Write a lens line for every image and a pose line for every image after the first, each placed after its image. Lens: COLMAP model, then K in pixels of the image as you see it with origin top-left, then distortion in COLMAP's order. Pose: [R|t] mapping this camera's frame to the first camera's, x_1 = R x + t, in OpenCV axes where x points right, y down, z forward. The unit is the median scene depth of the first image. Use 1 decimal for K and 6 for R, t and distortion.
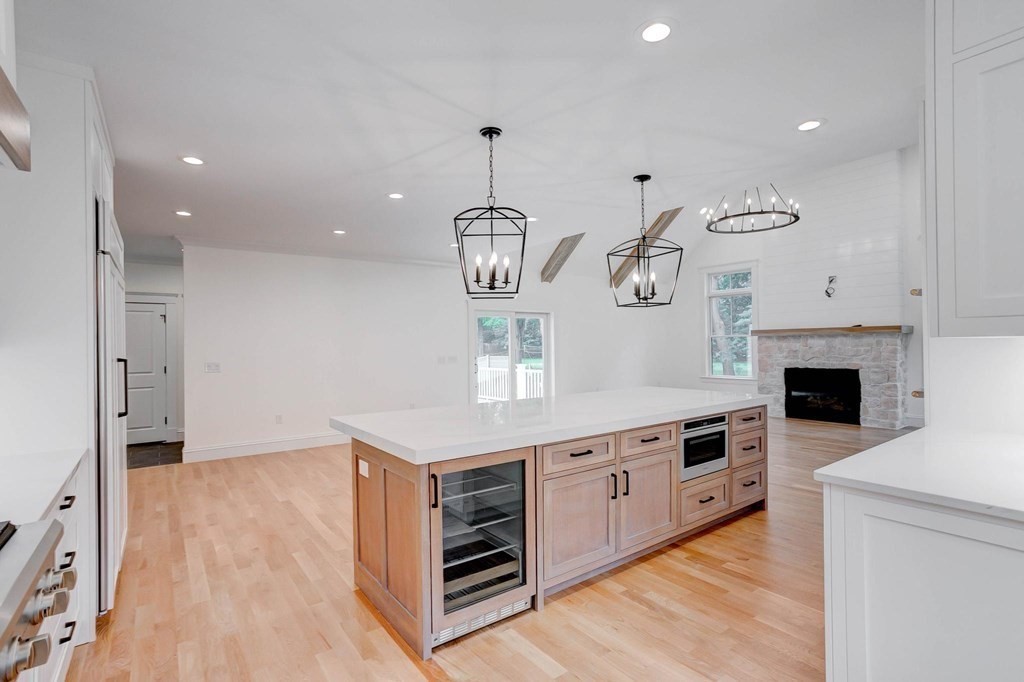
lens RADIAL K [[491.8, 0, 507.8], [0, 491.8, 343.5], [0, 0, 1]] dist [-0.039260, 0.024091]
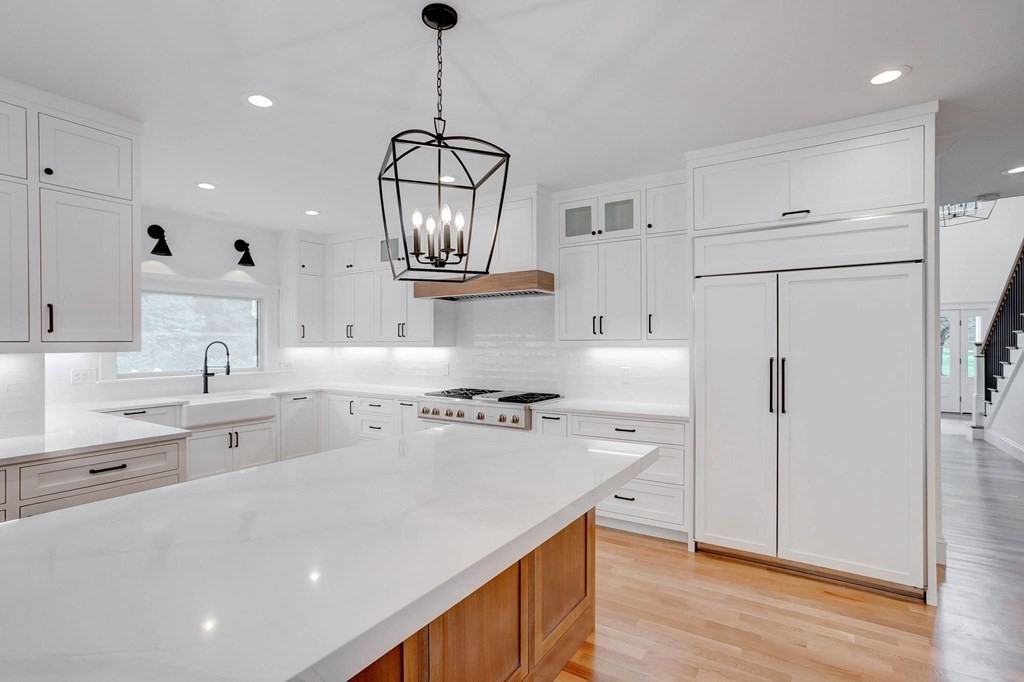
lens RADIAL K [[491.8, 0, 503.4], [0, 491.8, 342.4], [0, 0, 1]] dist [-0.039260, 0.024091]
pose [[-0.939207, 0.013869, -0.343071, 0.047757], [0.014696, 0.999892, 0.000189, -0.004317], [0.343036, -0.004864, -0.939310, 0.606336]]
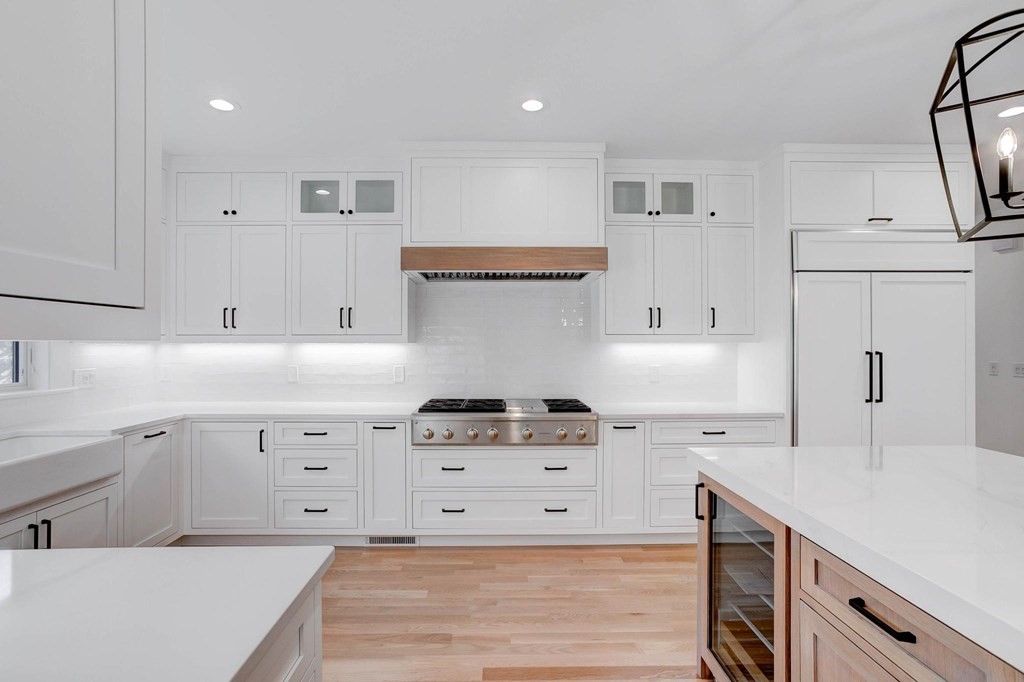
lens RADIAL K [[491.8, 0, 501.6], [0, 491.8, 342.3], [0, 0, 1]] dist [-0.039260, 0.024091]
pose [[-0.583490, 0.008081, -0.812080, 0.221579], [0.008675, 0.999955, 0.003717, -0.001173], [0.812074, -0.004876, -0.583534, 0.320941]]
